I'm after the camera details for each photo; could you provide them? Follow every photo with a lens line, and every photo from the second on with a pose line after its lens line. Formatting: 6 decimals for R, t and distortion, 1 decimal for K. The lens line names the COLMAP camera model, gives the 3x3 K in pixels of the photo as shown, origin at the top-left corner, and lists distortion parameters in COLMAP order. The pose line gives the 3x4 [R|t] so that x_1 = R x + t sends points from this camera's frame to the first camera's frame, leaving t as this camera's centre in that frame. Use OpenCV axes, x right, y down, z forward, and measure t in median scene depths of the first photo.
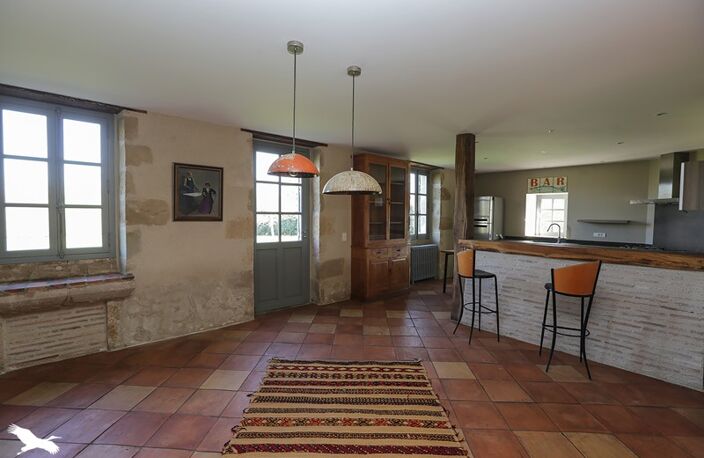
lens RADIAL K [[337.3, 0, 352.0], [0, 337.3, 229.0], [0, 0, 1]] dist [-0.021970, 0.000089]
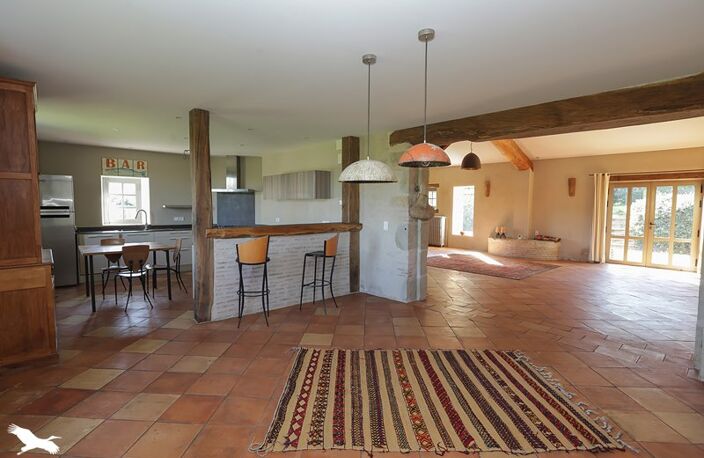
lens RADIAL K [[357.4, 0, 352.0], [0, 357.4, 229.0], [0, 0, 1]] dist [-0.000014, 0.000223]
pose [[-0.010330, -0.081870, 0.996589, -1.036861], [0.035818, 0.995973, 0.082191, -0.059318], [-0.999305, 0.036545, -0.007356, 1.021156]]
